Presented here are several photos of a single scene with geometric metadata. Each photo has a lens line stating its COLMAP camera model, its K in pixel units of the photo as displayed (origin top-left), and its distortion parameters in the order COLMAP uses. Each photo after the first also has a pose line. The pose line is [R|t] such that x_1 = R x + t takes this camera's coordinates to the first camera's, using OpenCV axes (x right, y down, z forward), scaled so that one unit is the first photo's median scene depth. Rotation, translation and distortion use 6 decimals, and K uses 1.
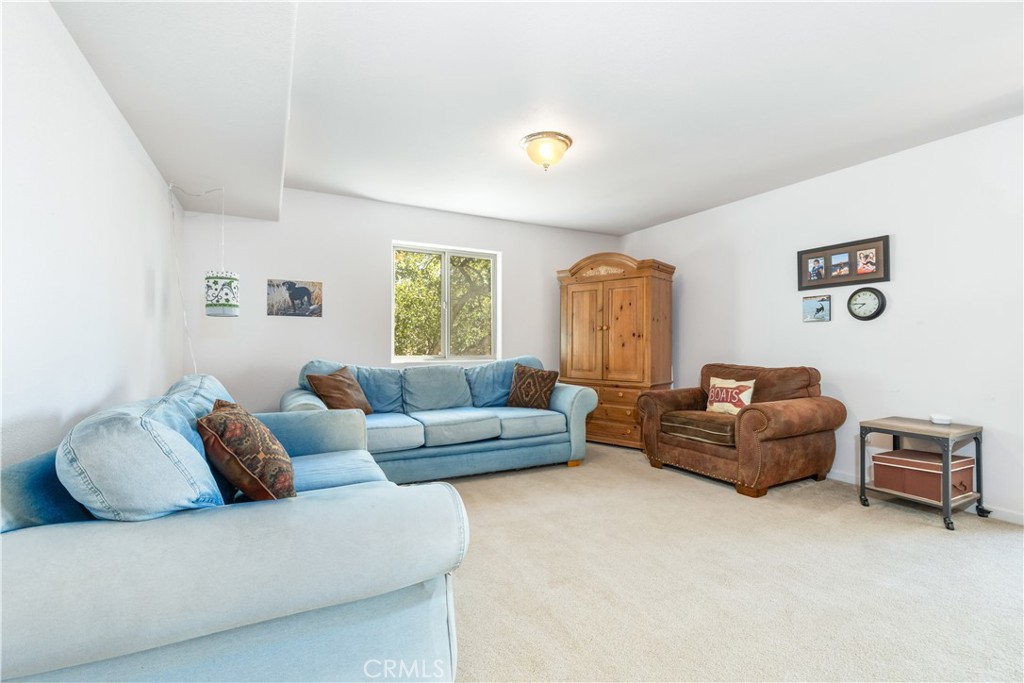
lens RADIAL K [[466.7, 0, 511.1], [0, 466.7, 347.4], [0, 0, 1]] dist [0.006154, 0.000273]
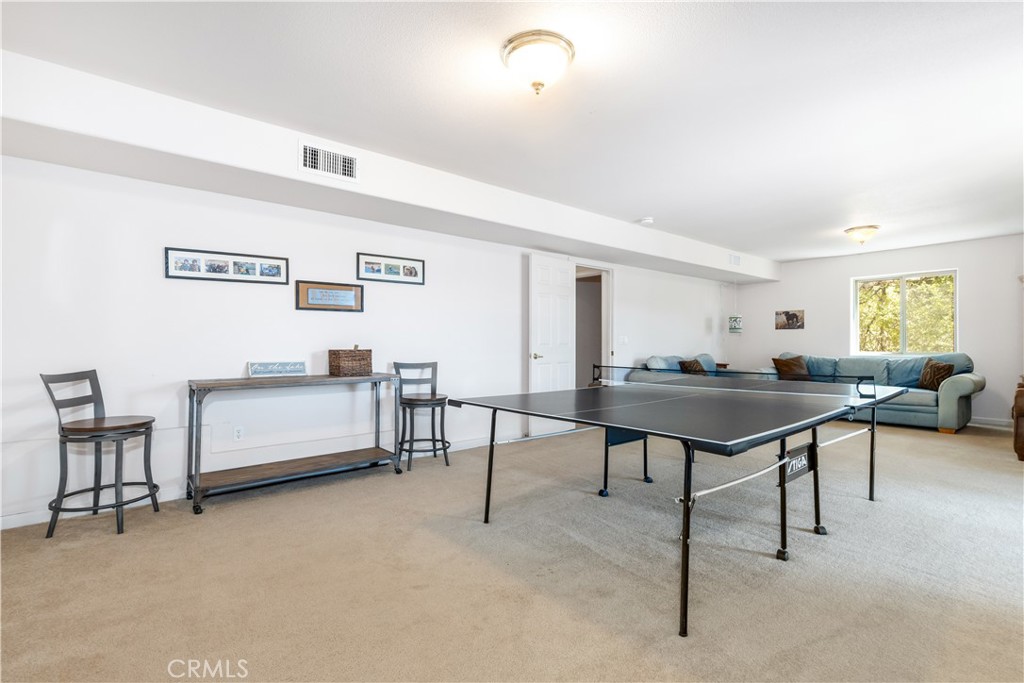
lens RADIAL K [[466.7, 0, 511.2], [0, 466.7, 342.6], [0, 0, 1]] dist [0.006154, 0.000273]
pose [[0.218474, -0.003464, -0.975837, 1.158828], [-0.000145, 0.999994, -0.003583, -0.004931], [0.975843, 0.000924, 0.218472, -0.525765]]
